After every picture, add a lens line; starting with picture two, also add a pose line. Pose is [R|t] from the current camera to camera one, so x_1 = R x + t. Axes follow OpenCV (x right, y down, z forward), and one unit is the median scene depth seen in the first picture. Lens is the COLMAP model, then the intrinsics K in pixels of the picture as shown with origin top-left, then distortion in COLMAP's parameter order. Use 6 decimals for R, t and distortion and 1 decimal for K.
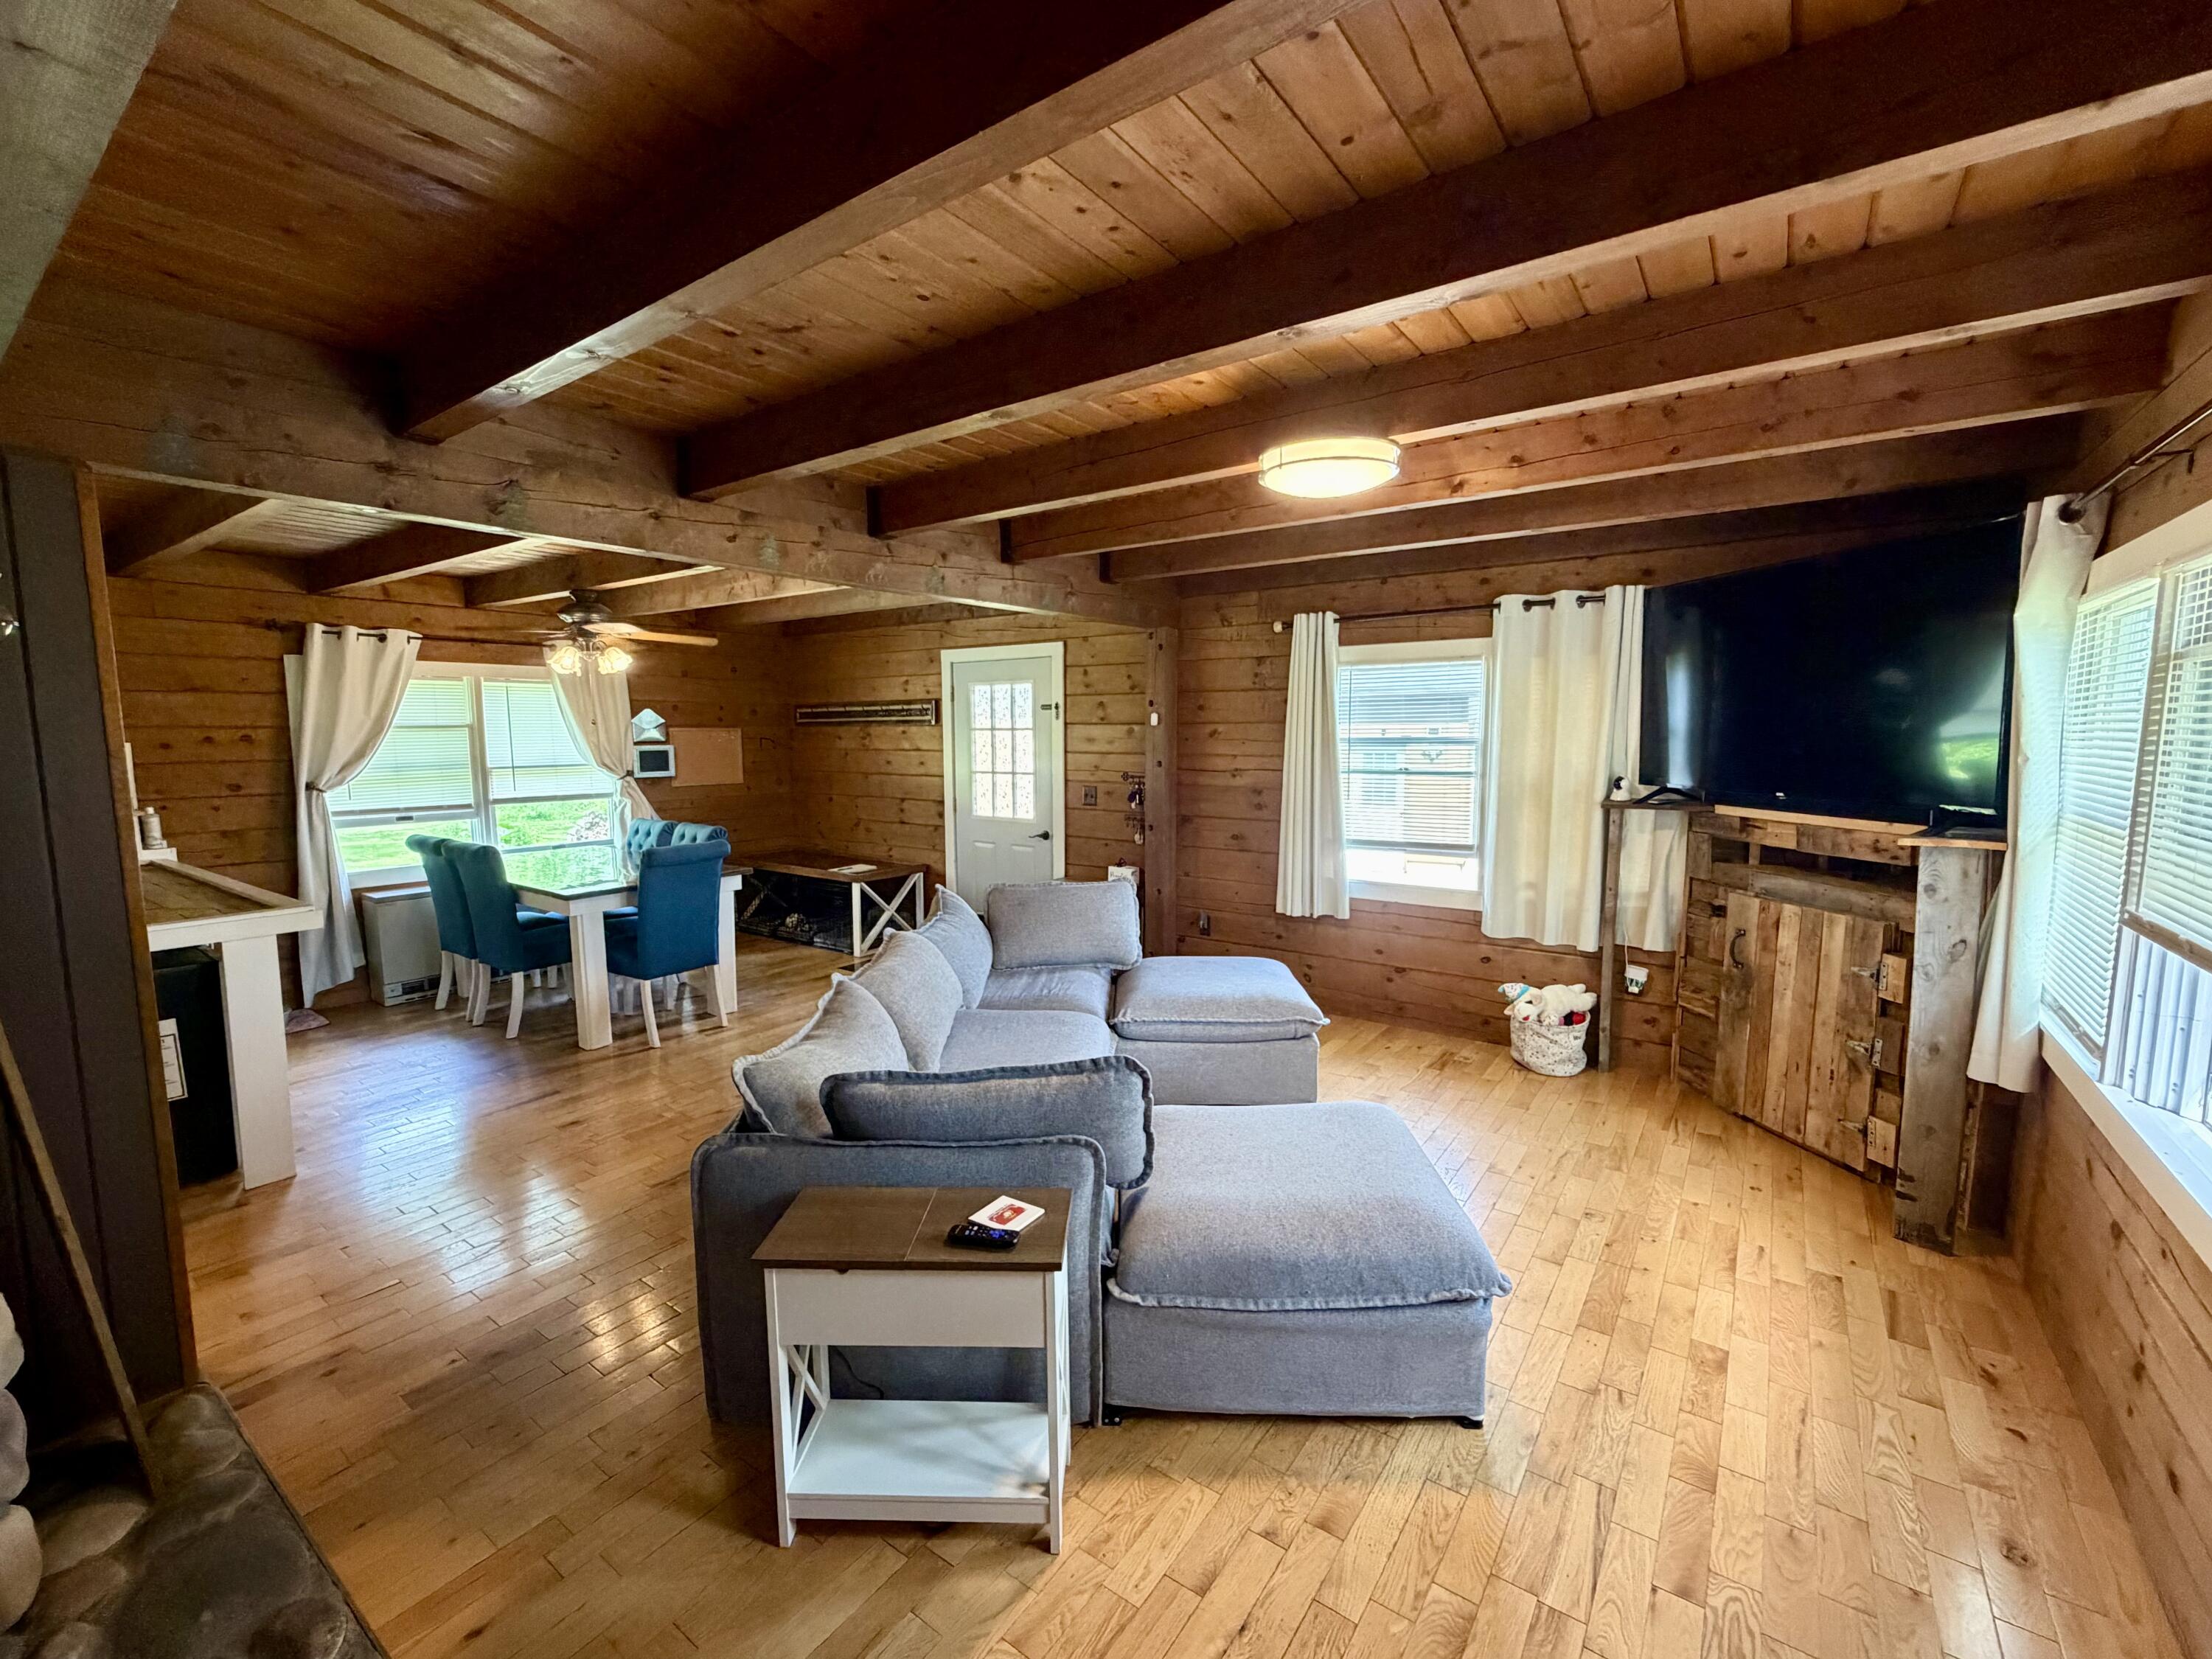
lens RADIAL K [[890.0, 0, 1106.5], [0, 890.0, 828.4], [0, 0, 1]] dist [-0.003593, 0.000291]
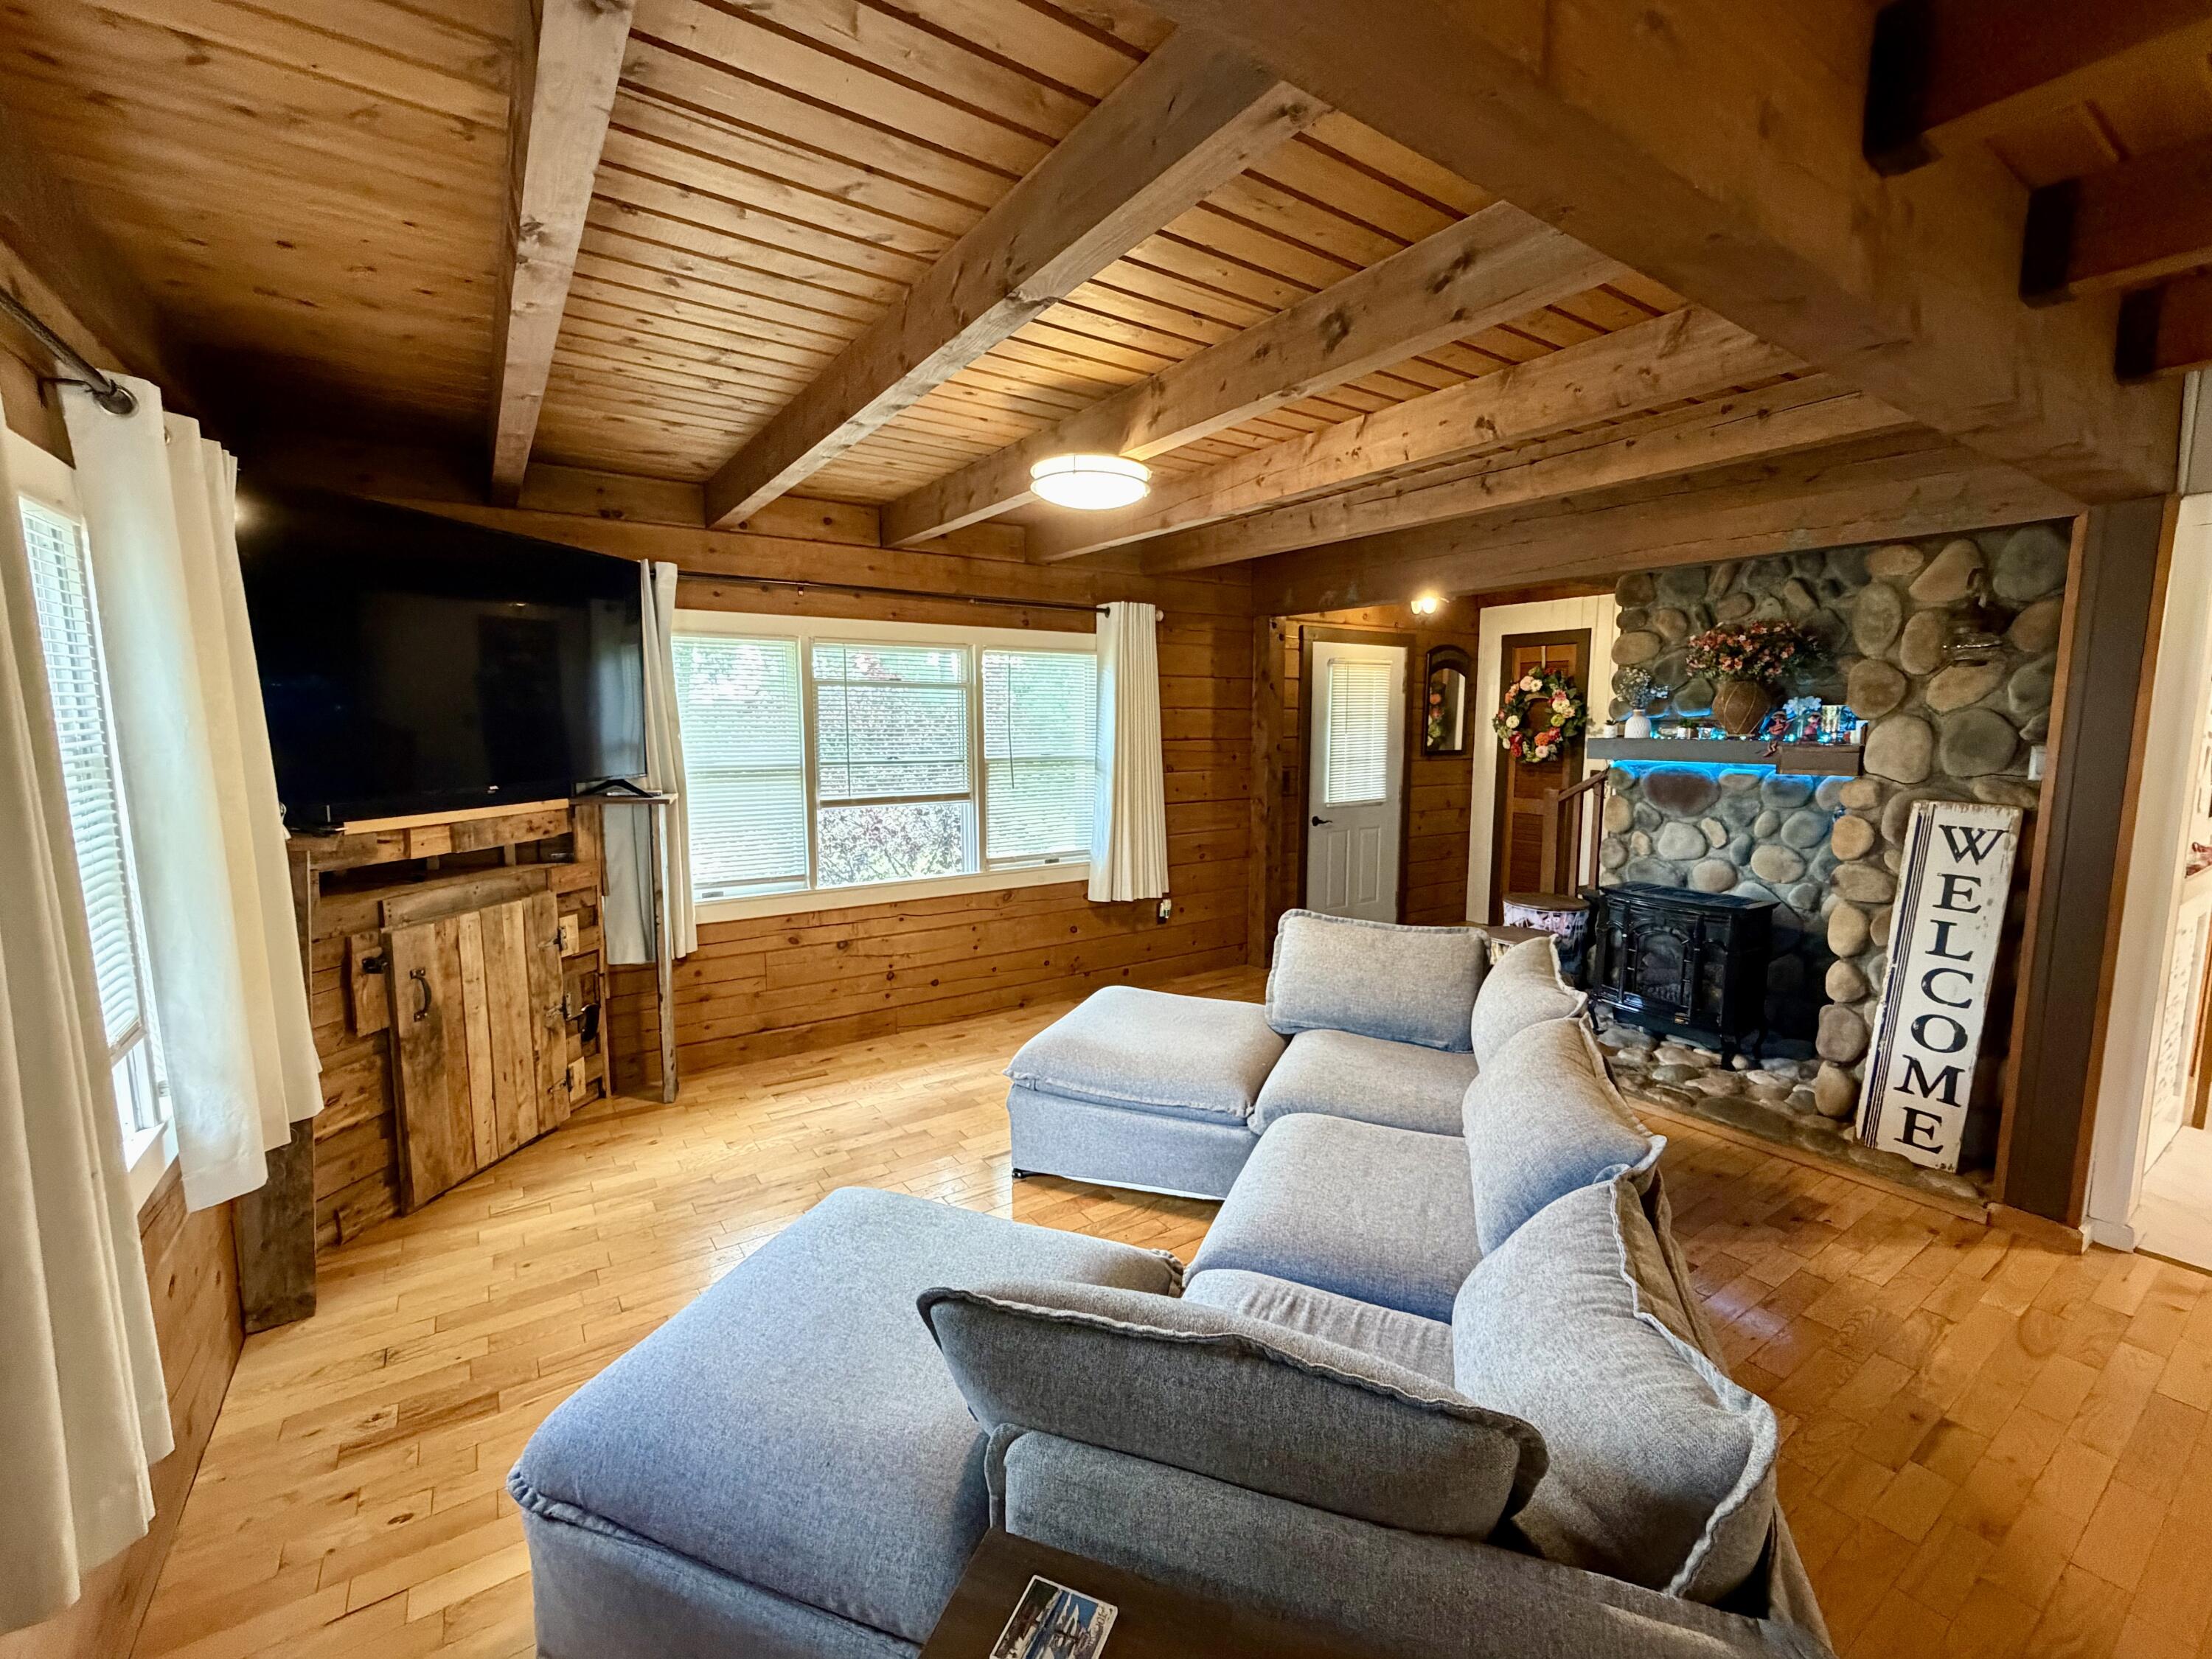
lens RADIAL K [[890.0, 0, 1103.8], [0, 890.0, 827.2], [0, 0, 1]] dist [-0.003593, 0.000291]
pose [[-0.939629, -0.044729, 0.339260, -0.124933], [0.031741, 0.975754, 0.216556, -0.173414], [-0.340721, 0.214251, -0.915427, 1.613205]]
